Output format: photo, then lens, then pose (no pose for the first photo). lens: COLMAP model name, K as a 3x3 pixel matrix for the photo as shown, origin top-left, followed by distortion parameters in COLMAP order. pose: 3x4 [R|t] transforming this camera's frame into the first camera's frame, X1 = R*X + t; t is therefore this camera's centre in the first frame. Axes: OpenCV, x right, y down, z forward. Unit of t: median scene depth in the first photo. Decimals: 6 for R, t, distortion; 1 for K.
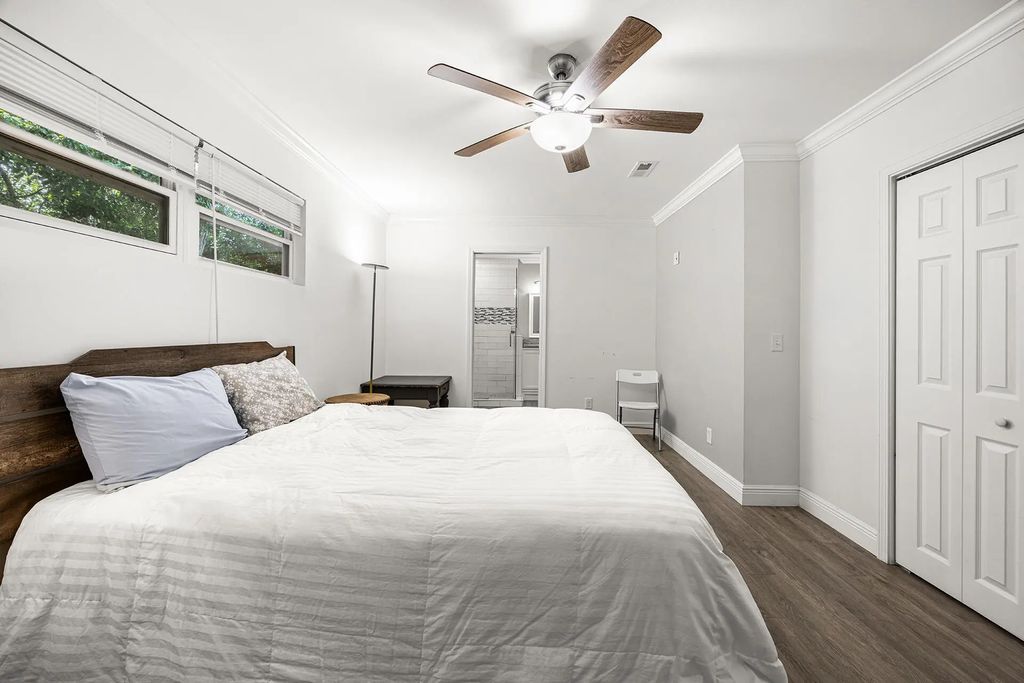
lens RADIAL K [[393.9, 0, 507.5], [0, 393.9, 335.1], [0, 0, 1]] dist [-0.002674, 0.000291]
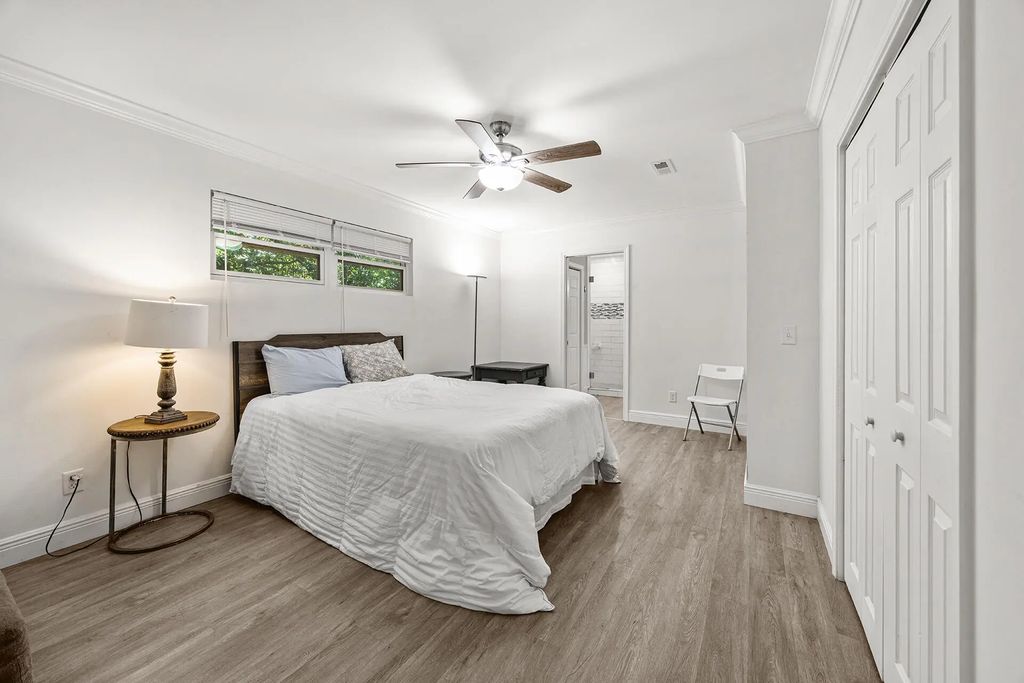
lens RADIAL K [[393.9, 0, 517.5], [0, 393.9, 338.1], [0, 0, 1]] dist [-0.002674, 0.000291]
pose [[0.864910, 0.008347, -0.501857, 0.913240], [0.000959, 0.999832, 0.018283, 0.013979], [0.501925, -0.016295, 0.864757, -0.161376]]
